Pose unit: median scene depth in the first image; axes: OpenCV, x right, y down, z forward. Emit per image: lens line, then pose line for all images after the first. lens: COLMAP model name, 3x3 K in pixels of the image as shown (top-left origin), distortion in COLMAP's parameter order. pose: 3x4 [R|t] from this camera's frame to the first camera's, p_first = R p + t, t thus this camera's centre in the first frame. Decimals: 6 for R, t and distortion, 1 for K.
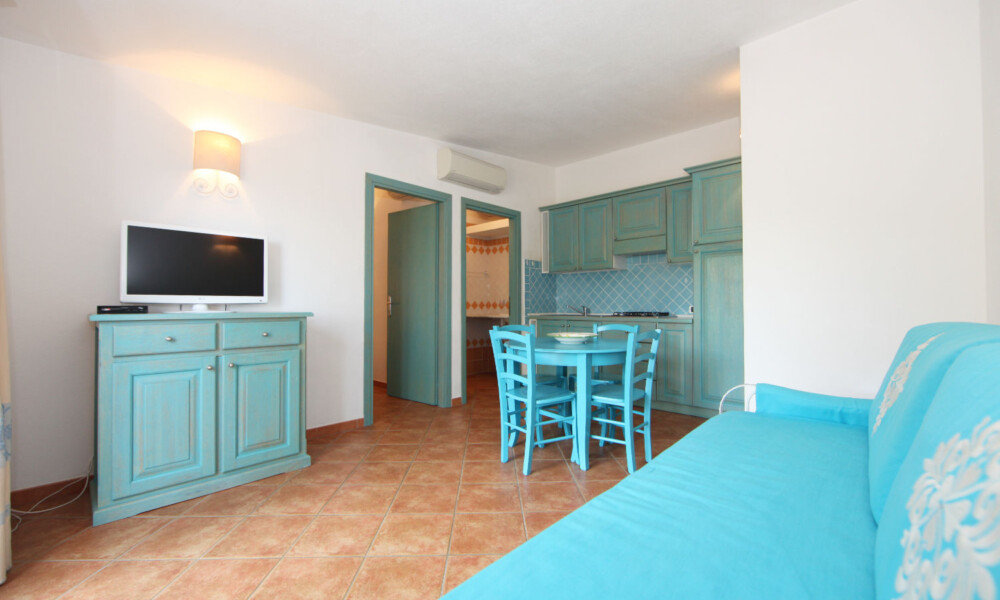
lens RADIAL K [[411.3, 0, 500.0], [0, 411.3, 300.0], [0, 0, 1]] dist [-0.000496, -0.000024]
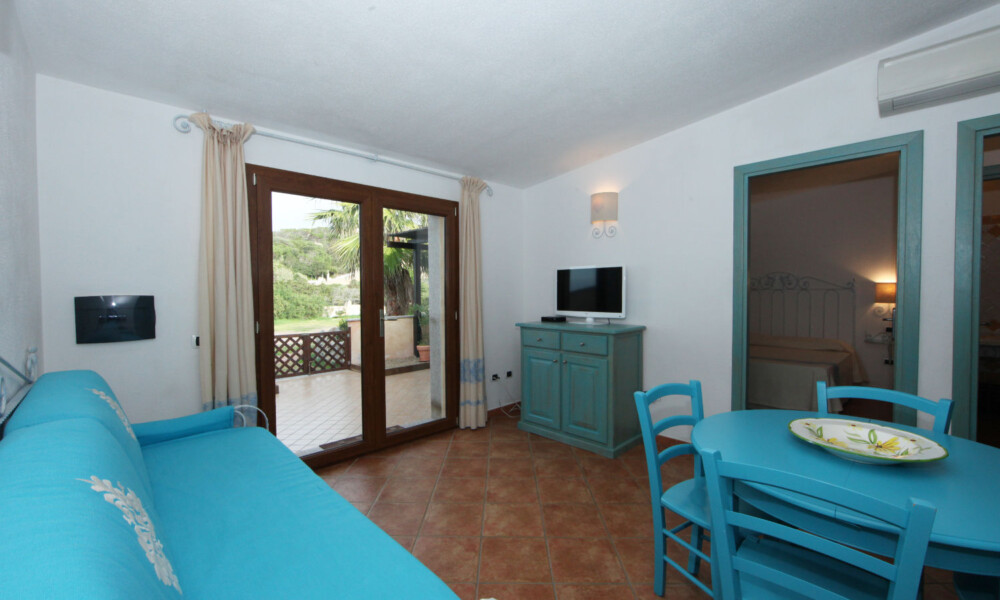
lens RADIAL K [[414.8, 0, 500.0], [0, 414.8, 300.0], [0, 0, 1]] dist [-0.000697, -0.000042]
pose [[-0.056146, 0.022338, -0.998173, 0.862707], [0.017692, 0.999615, 0.021376, -0.101491], [0.998266, -0.016459, -0.056519, 0.876651]]
